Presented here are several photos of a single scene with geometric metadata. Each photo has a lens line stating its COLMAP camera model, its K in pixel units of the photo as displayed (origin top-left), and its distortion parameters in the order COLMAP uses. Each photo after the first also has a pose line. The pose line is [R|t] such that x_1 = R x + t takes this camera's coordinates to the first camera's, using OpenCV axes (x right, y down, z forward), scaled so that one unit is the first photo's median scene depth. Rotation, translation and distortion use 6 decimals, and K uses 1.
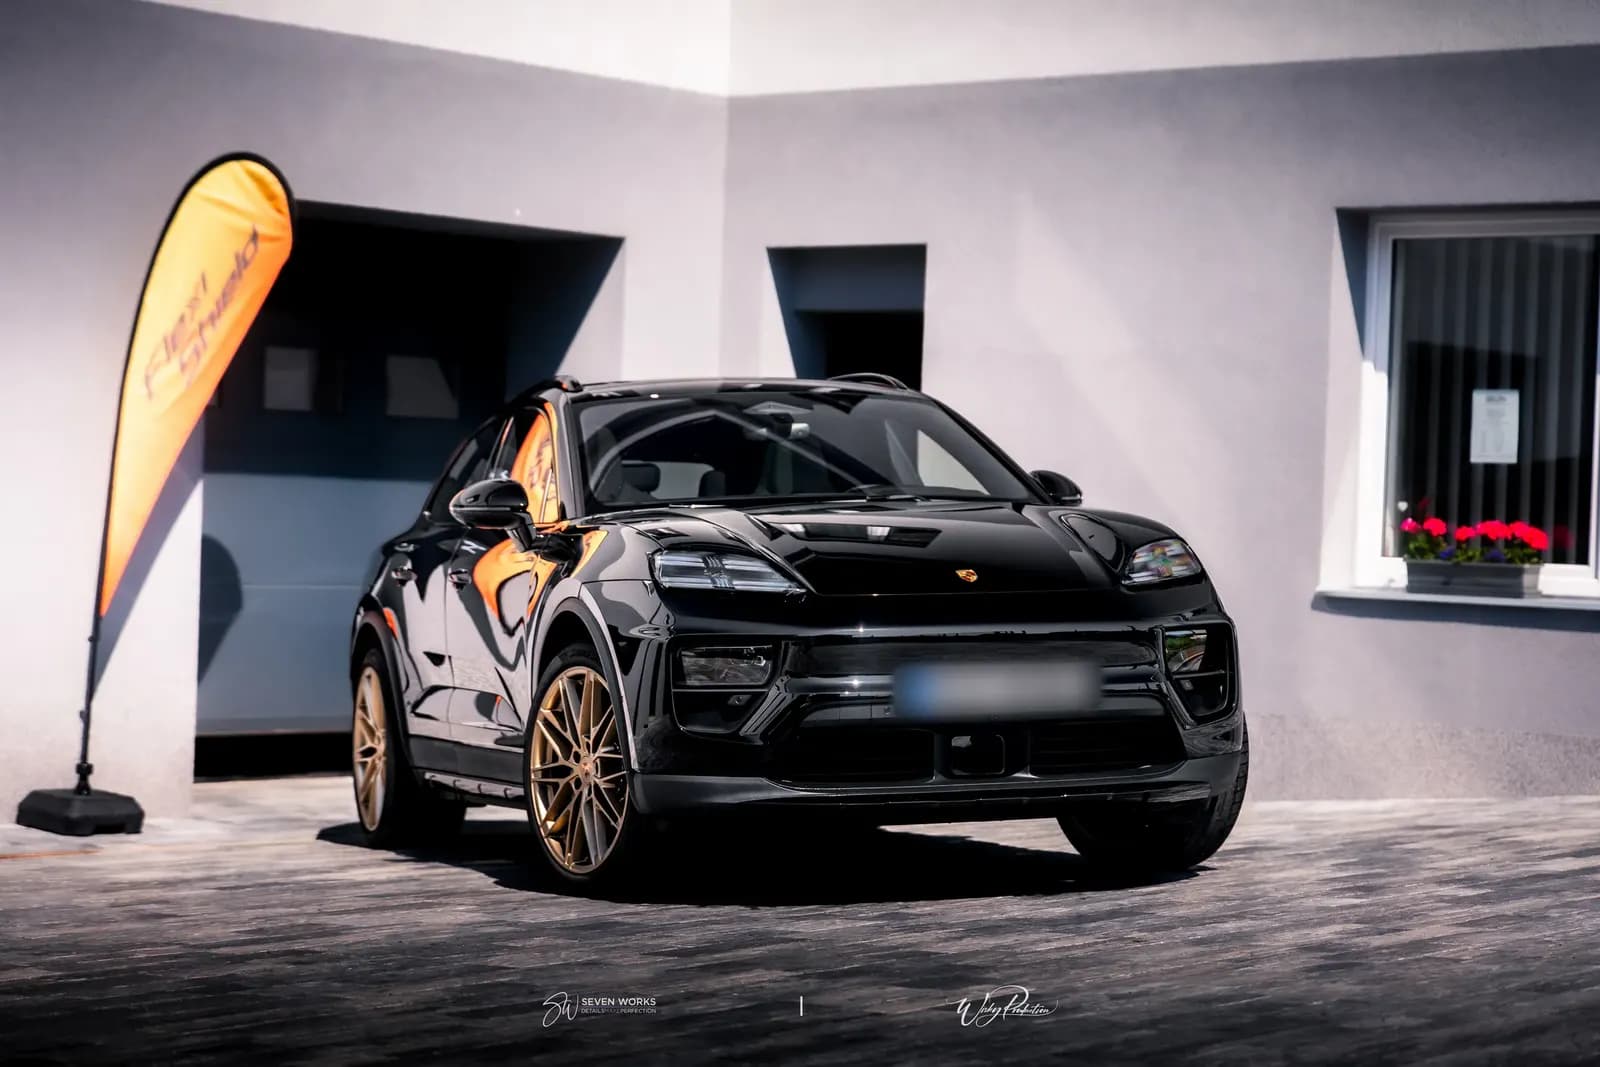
lens RADIAL K [[3283.6, 0, 800.0], [0, 3283.6, 533.5], [0, 0, 1]] dist [-0.022016, 0.035972]
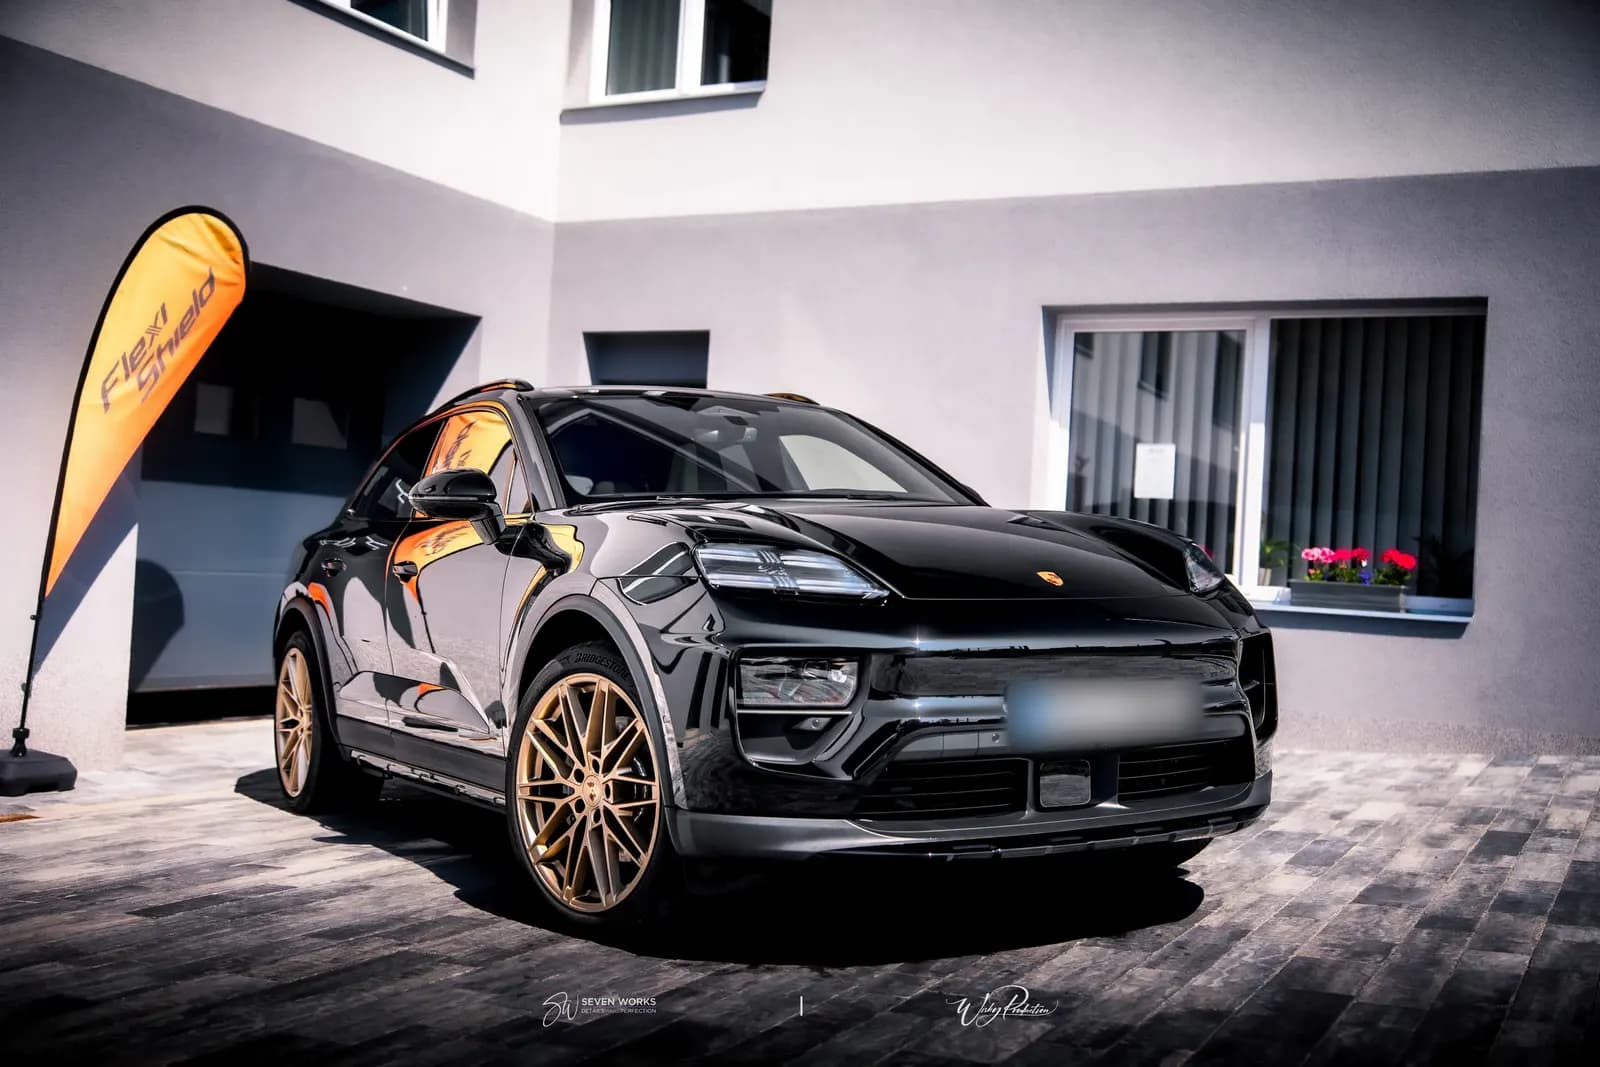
lens RADIAL K [[1627.4, 0, 800.0], [0, 1627.4, 533.5], [0, 0, 1]] dist [-0.000960, -0.010535]
pose [[0.979151, 0.024006, 0.201712, -0.097591], [-0.021618, 0.999668, -0.014034, 0.007833], [-0.201982, 0.009381, 0.979344, 0.549204]]
